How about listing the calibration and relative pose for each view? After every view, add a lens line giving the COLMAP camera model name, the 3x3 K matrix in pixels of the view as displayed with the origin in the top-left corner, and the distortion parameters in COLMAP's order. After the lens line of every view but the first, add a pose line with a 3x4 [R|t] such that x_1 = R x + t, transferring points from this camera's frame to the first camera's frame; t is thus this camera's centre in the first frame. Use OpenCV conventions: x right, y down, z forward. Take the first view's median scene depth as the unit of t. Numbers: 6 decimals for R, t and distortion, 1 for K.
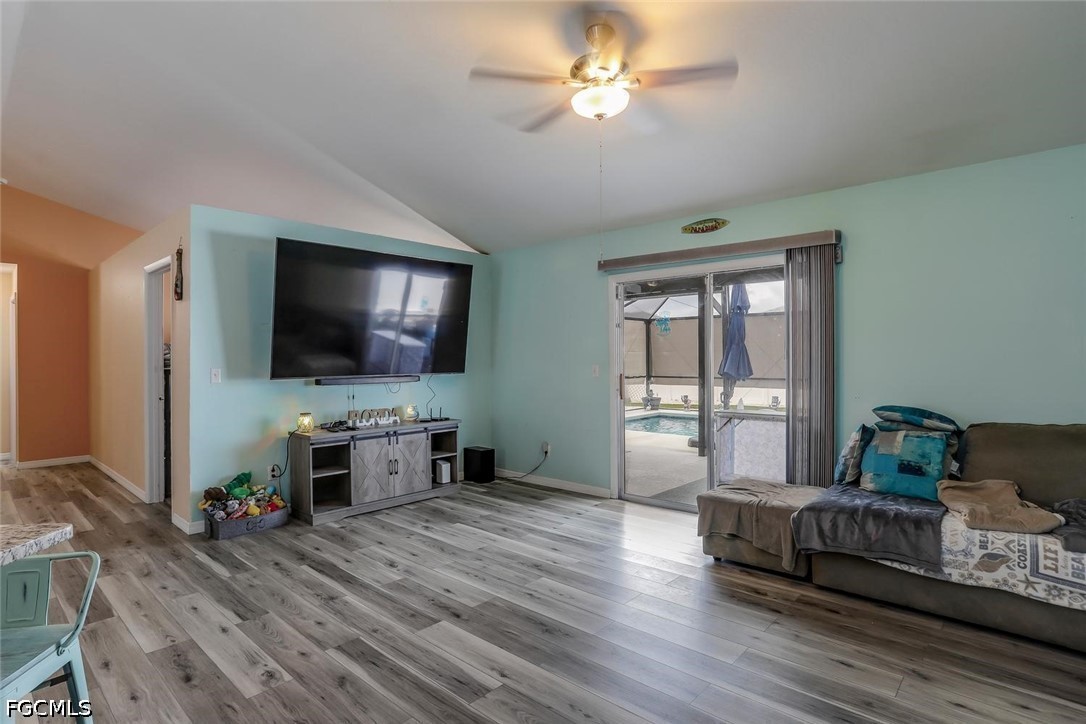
lens RADIAL K [[560.8, 0, 542.5], [0, 560.8, 357.7], [0, 0, 1]] dist [-0.065845, 0.038624]
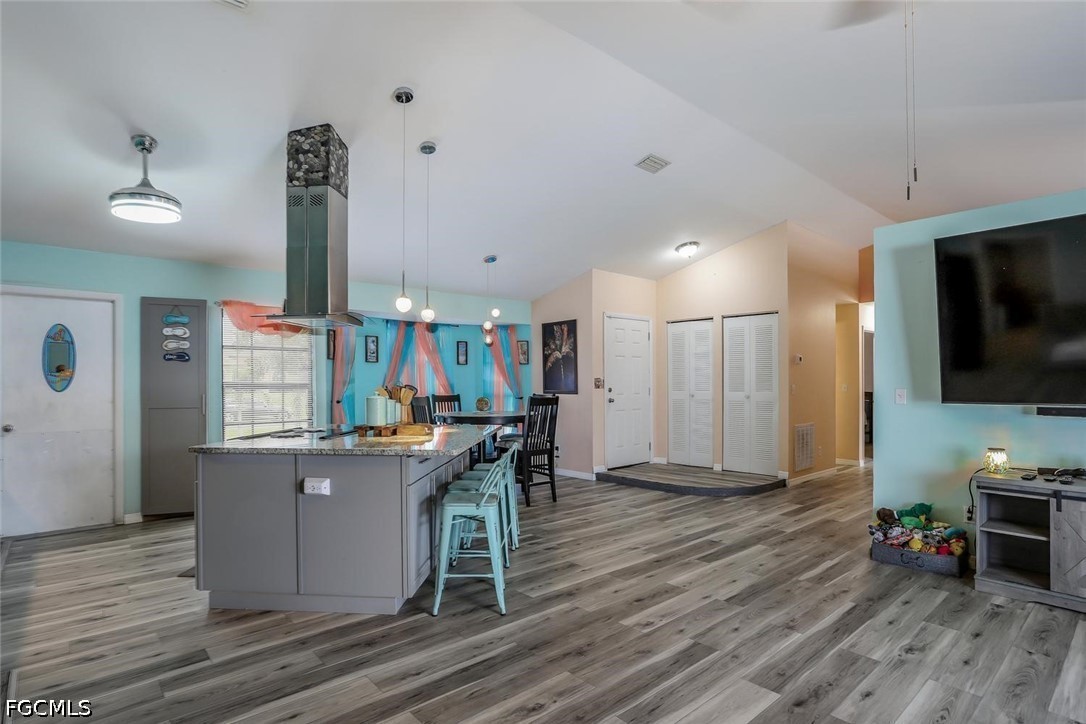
lens RADIAL K [[559.2, 0, 537.3], [0, 559.2, 377.4], [0, 0, 1]] dist [-0.065456, 0.036270]
pose [[-0.116073, 0.000298, -0.993241, 0.618009], [0.001500, 0.999999, 0.000125, -0.002381], [0.993240, -0.001475, -0.116073, 0.667485]]
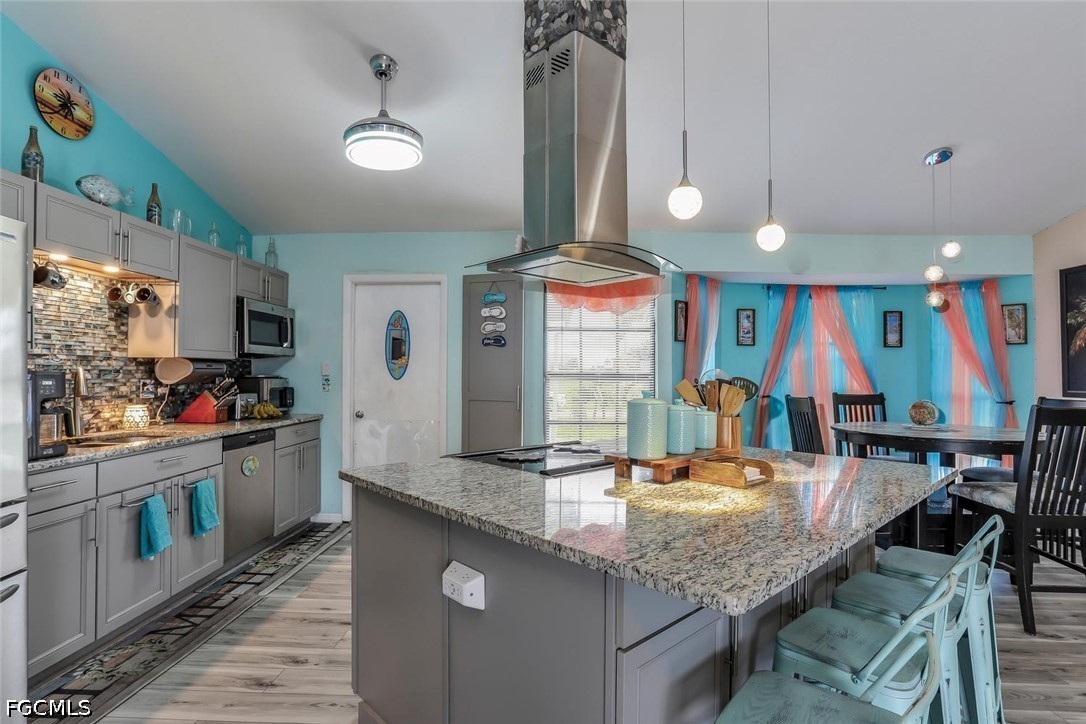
lens RADIAL K [[550.6, 0, 539.8], [0, 550.6, 366.7], [0, 0, 1]] dist [-0.064313, 0.032835]
pose [[-0.760171, -0.003330, -0.649714, -0.081855], [-0.002179, 0.999994, -0.002577, 0.004058], [0.649719, -0.000544, -0.760174, 0.558250]]
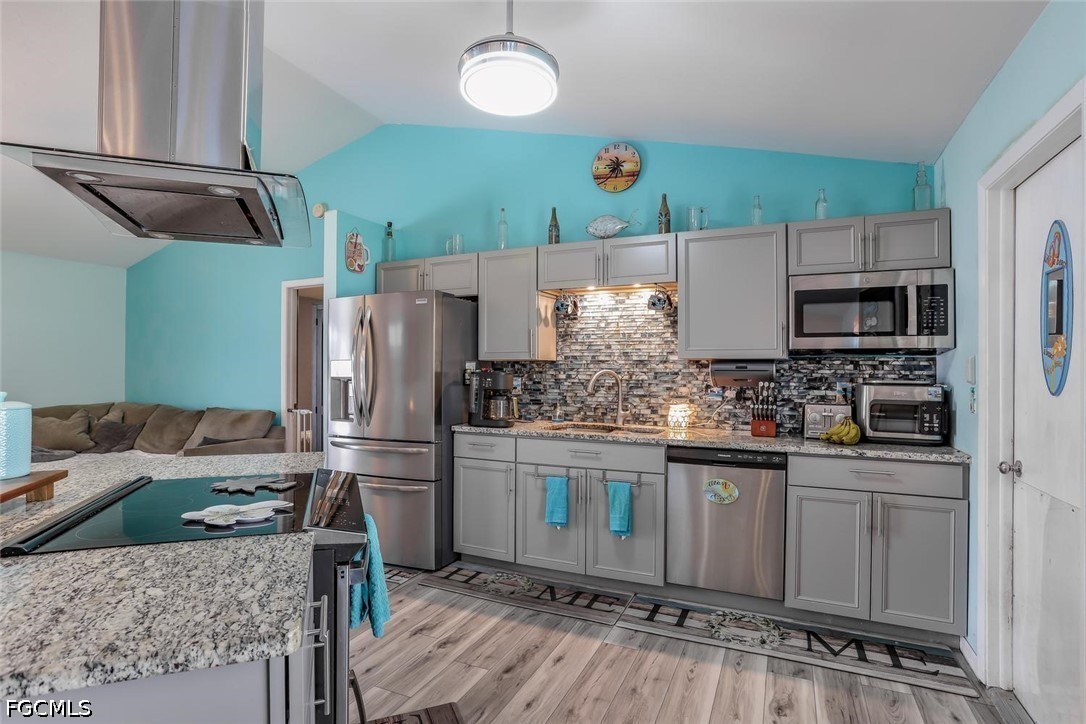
lens RADIAL K [[550.6, 0, 539.8], [0, 550.6, 366.7], [0, 0, 1]] dist [-0.064313, 0.032835]
pose [[-0.303598, 0.012424, 0.952719, -1.190001], [0.000383, 0.999916, -0.012917, 0.013023], [-0.952800, -0.003557, -0.303577, -0.158963]]
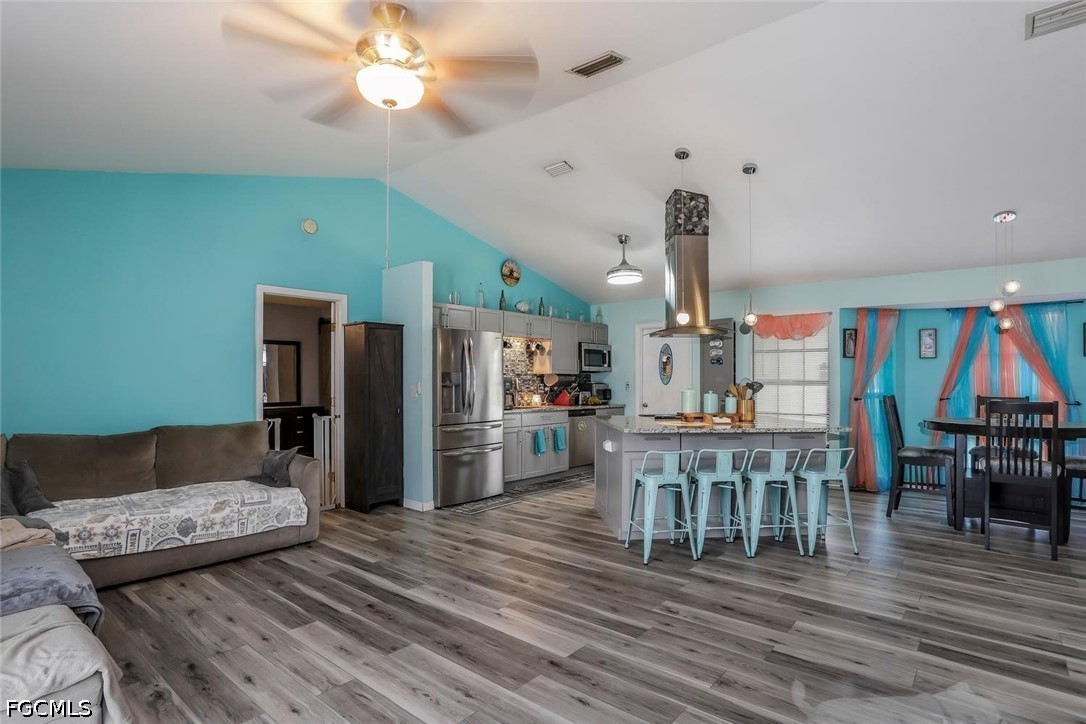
lens RADIAL K [[559.2, 0, 537.3], [0, 559.2, 377.4], [0, 0, 1]] dist [-0.065456, 0.036270]
pose [[-0.999562, 0.004332, -0.029264, -0.096370], [0.004343, 0.999991, -0.000309, 0.000464], [0.029262, -0.000436, -0.999572, 1.761894]]
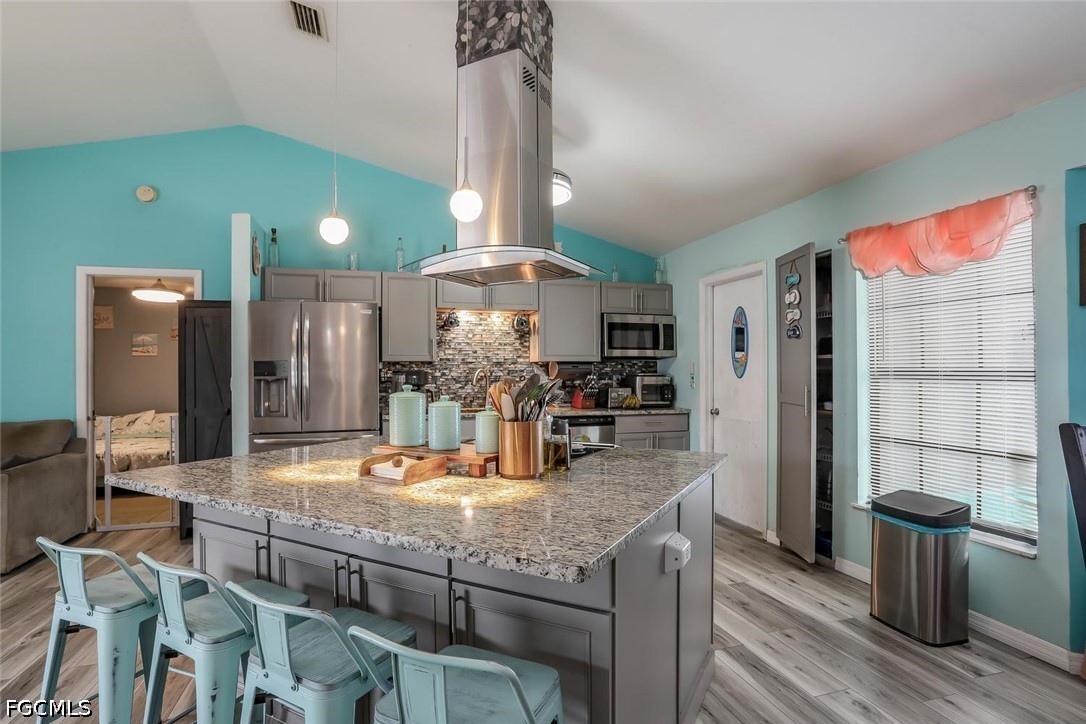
lens RADIAL K [[550.6, 0, 539.8], [0, 550.6, 366.7], [0, 0, 1]] dist [-0.064313, 0.032835]
pose [[-0.856755, 0.012146, 0.515581, -1.095578], [0.010198, 0.999926, -0.006609, 0.010689], [-0.515623, -0.000405, -0.856815, 0.677806]]
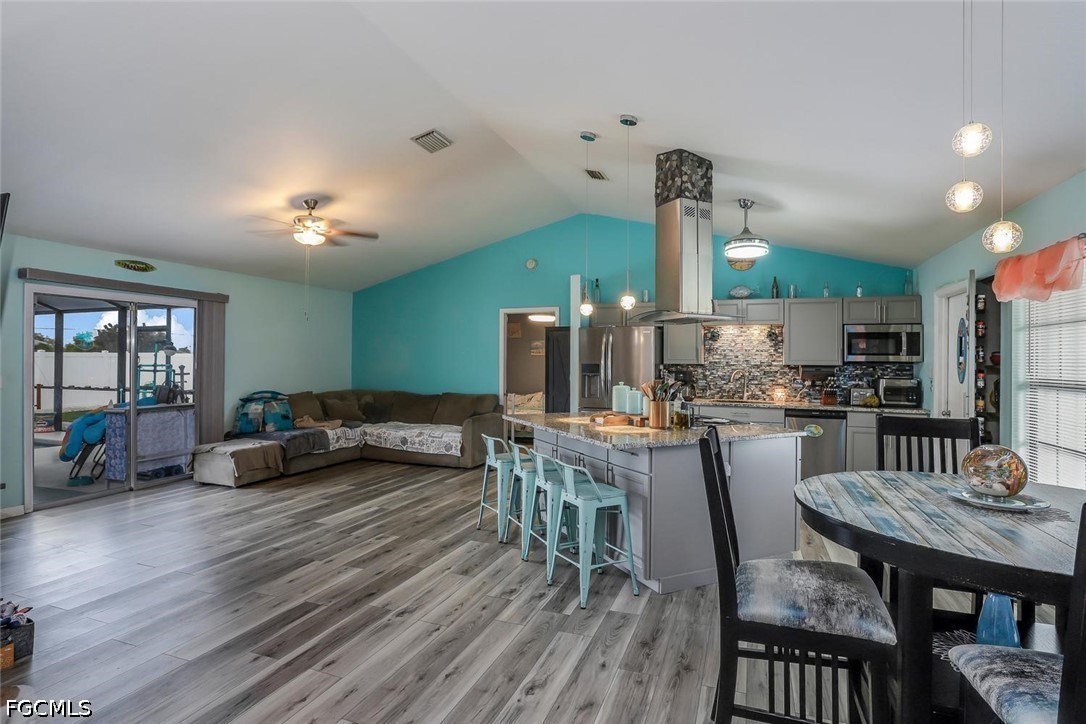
lens RADIAL K [[560.8, 0, 542.5], [0, 560.8, 357.7], [0, 0, 1]] dist [-0.065845, 0.038624]
pose [[-0.367115, 0.008827, 0.930133, -1.866008], [-0.002964, 0.999939, -0.010659, -0.018756], [-0.930171, -0.006670, -0.367067, 0.885898]]
